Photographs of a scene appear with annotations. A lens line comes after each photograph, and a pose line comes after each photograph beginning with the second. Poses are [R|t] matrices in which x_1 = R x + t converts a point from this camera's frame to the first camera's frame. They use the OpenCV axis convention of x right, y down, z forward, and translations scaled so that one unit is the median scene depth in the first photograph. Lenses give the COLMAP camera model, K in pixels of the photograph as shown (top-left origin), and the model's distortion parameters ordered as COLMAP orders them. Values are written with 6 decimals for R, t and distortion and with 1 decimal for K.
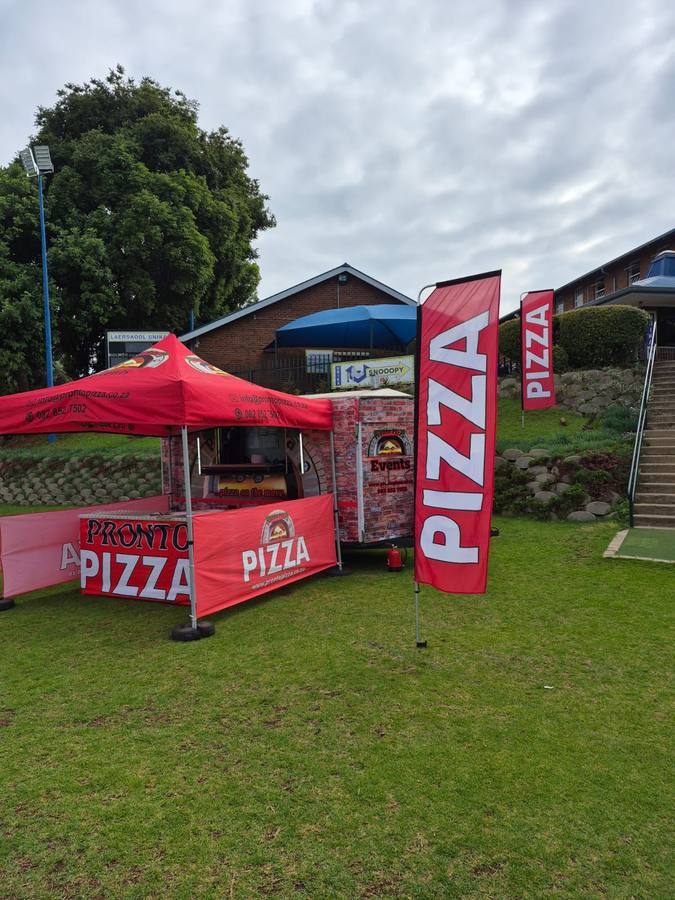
lens RADIAL K [[672.2, 0, 337.5], [0, 672.2, 450.0], [0, 0, 1]] dist [0.090748, -0.163086]
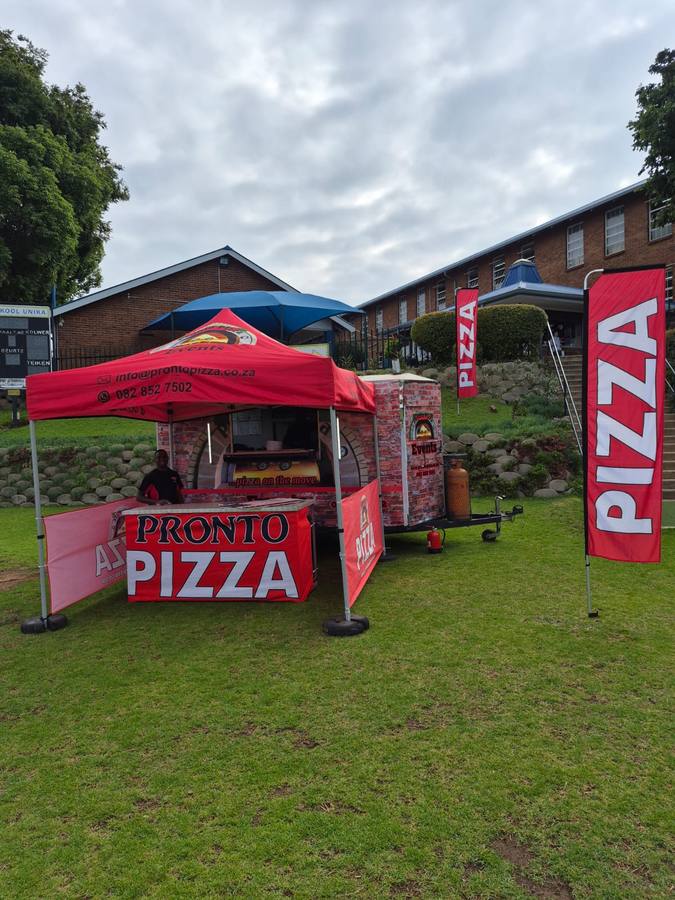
lens RADIAL K [[670.0, 0, 359.9], [0, 670.0, 437.9], [0, 0, 1]] dist [0.076914, -0.079866]
pose [[0.947414, -0.012095, 0.319780, -0.335580], [0.013444, 0.999908, -0.002011, 0.006999], [-0.319726, 0.006204, 0.947490, 0.073901]]
